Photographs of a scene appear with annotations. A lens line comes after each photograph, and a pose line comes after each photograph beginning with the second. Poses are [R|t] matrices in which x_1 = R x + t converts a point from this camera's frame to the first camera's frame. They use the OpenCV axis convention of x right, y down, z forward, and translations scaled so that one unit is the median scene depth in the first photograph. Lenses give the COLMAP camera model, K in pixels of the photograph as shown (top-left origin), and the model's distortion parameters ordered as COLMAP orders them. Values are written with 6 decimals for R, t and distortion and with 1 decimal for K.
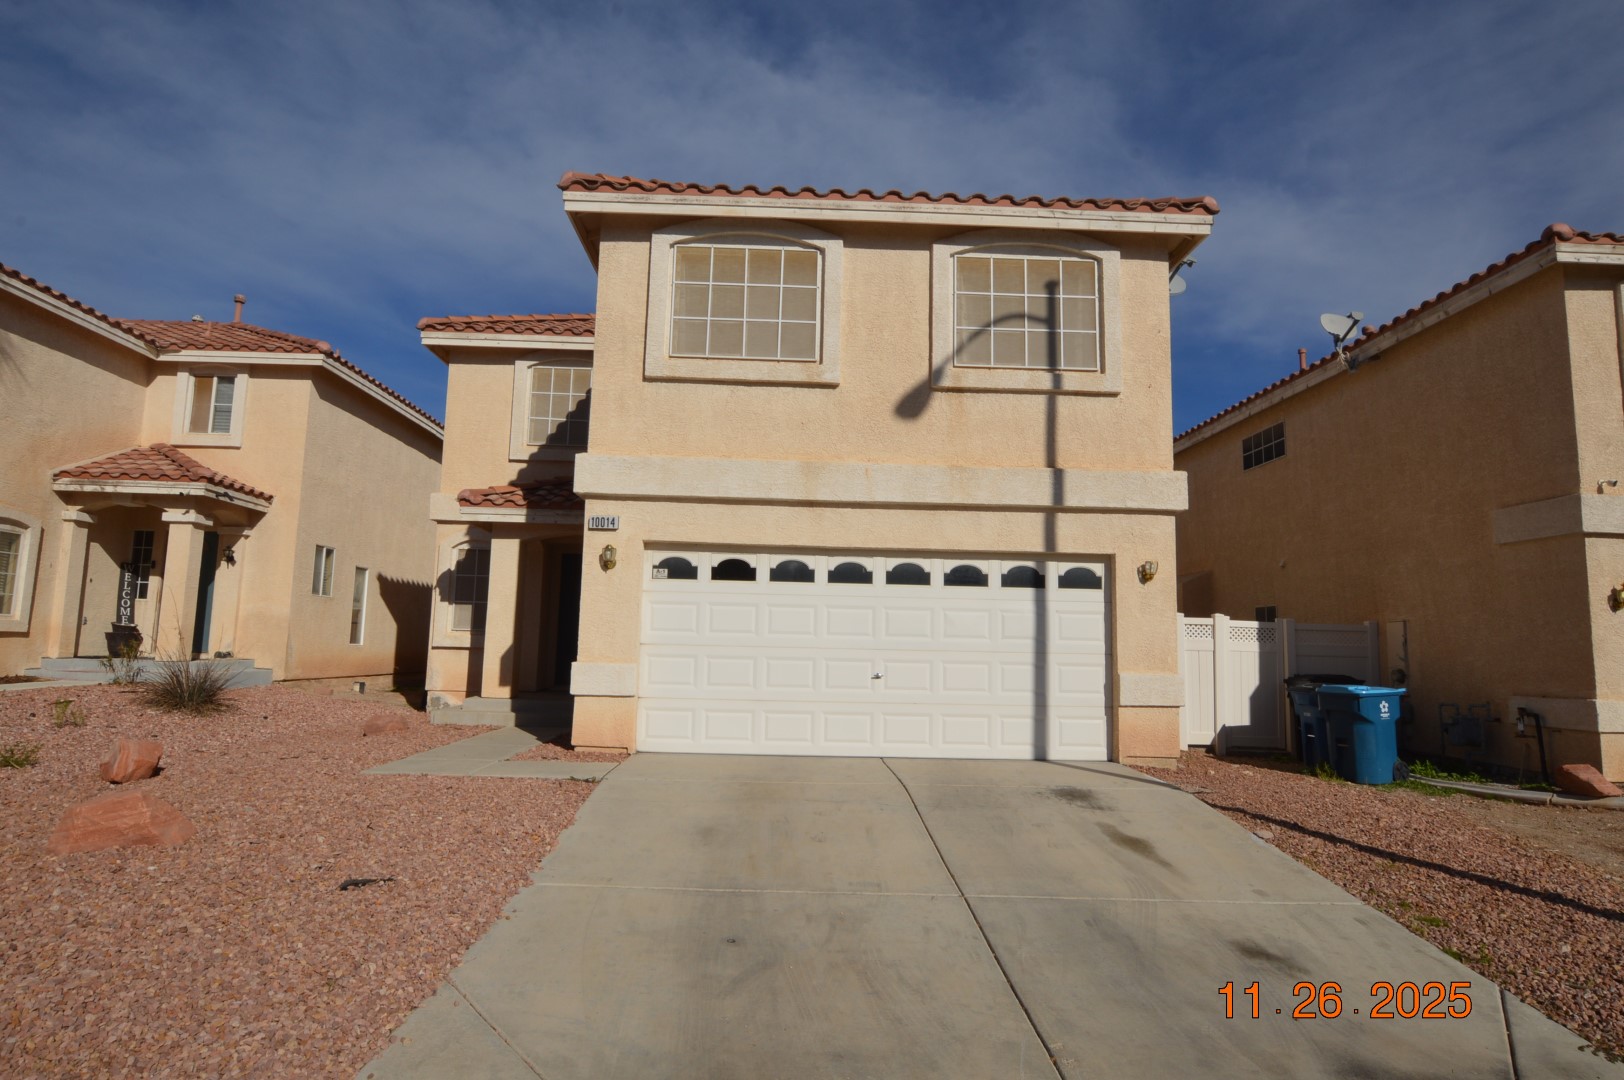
lens RADIAL K [[982.2, 0, 816.4], [0, 982.2, 529.6], [0, 0, 1]] dist [-0.009018, 0.000332]
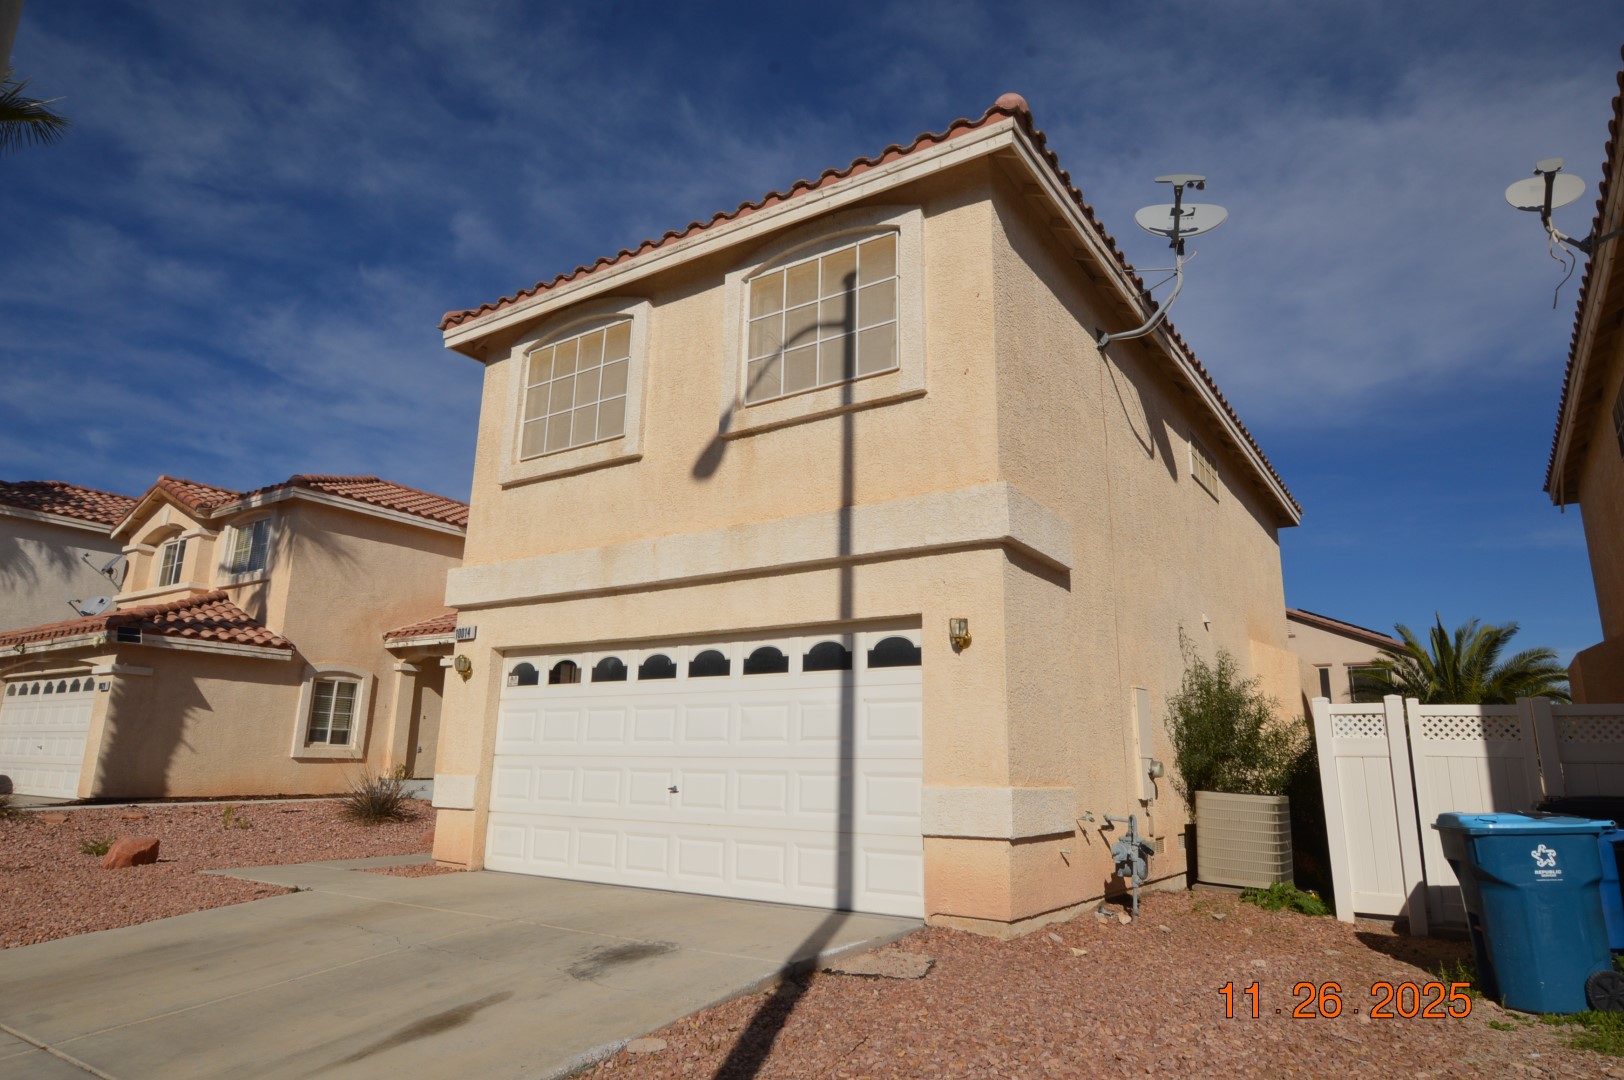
lens RADIAL K [[982.2, 0, 804.2], [0, 982.2, 529.7], [0, 0, 1]] dist [-0.009018, 0.000332]
pose [[0.803018, -0.150813, -0.576556, 0.637641], [0.075186, 0.985358, -0.153027, 0.065779], [0.591193, 0.079535, 0.802599, 0.370201]]
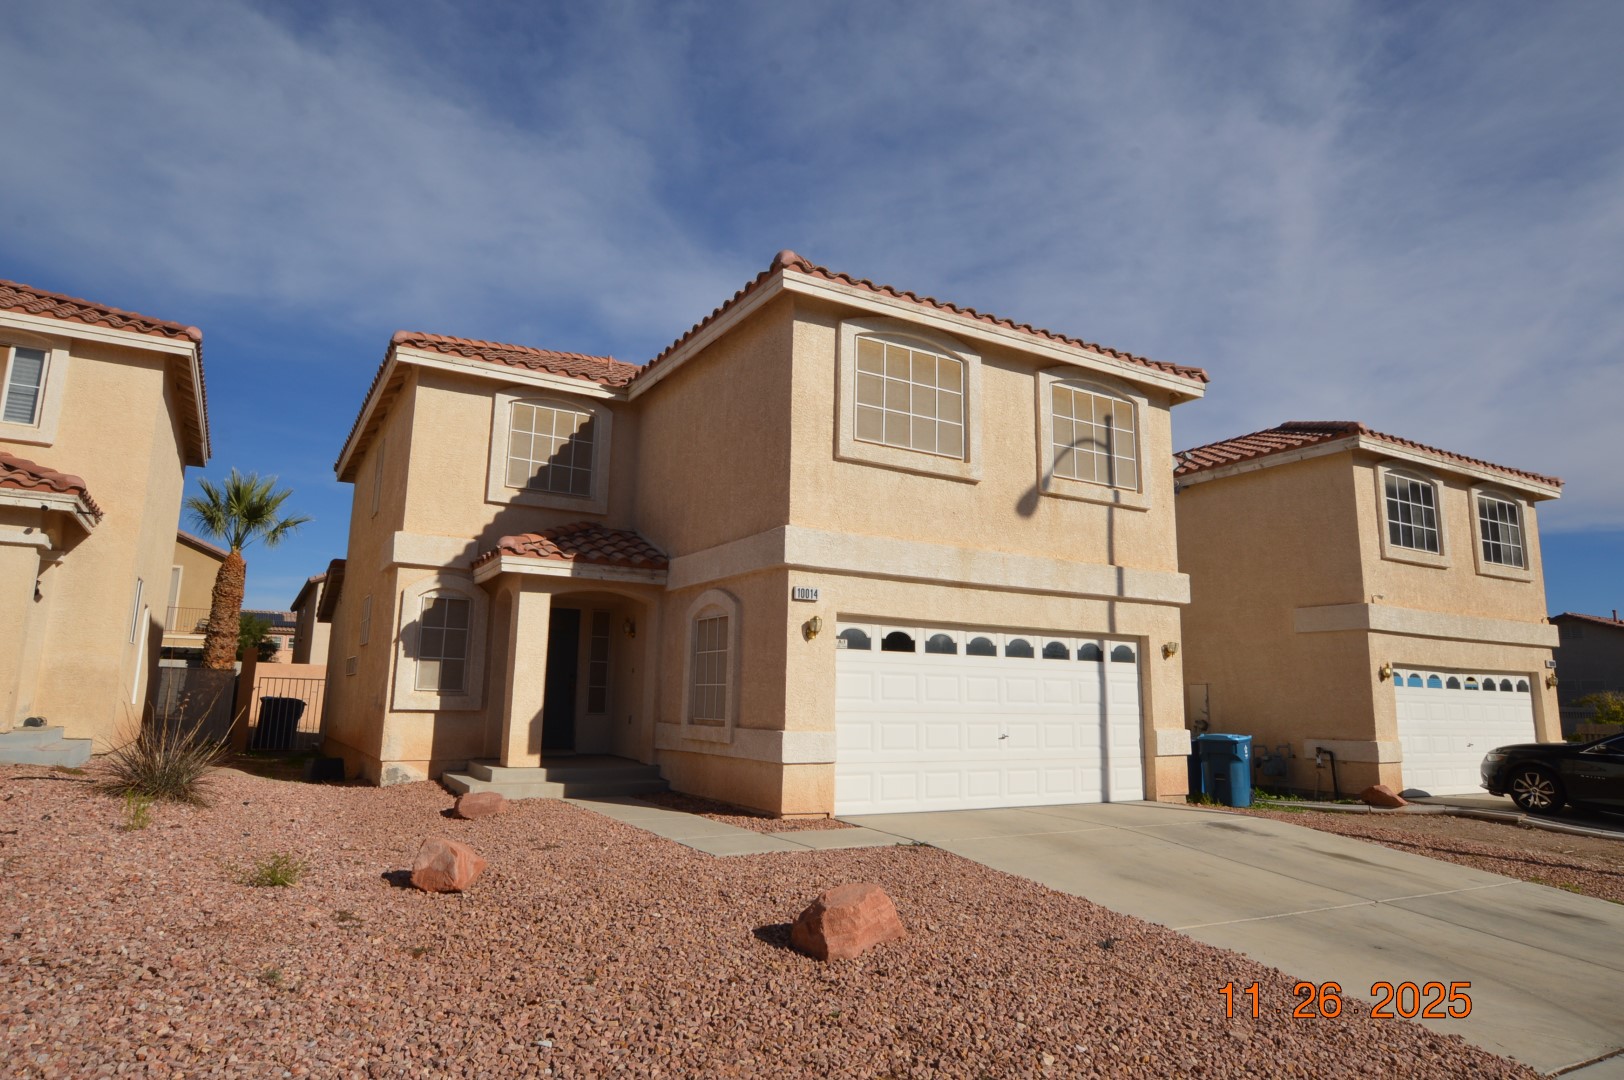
lens RADIAL K [[982.2, 0, 822.1], [0, 982.2, 536.1], [0, 0, 1]] dist [-0.009018, 0.000332]
pose [[0.874832, 0.073929, 0.478751, -0.673382], [-0.057148, 0.997135, -0.049551, -0.016646], [-0.481043, 0.015989, 0.876551, 0.081118]]
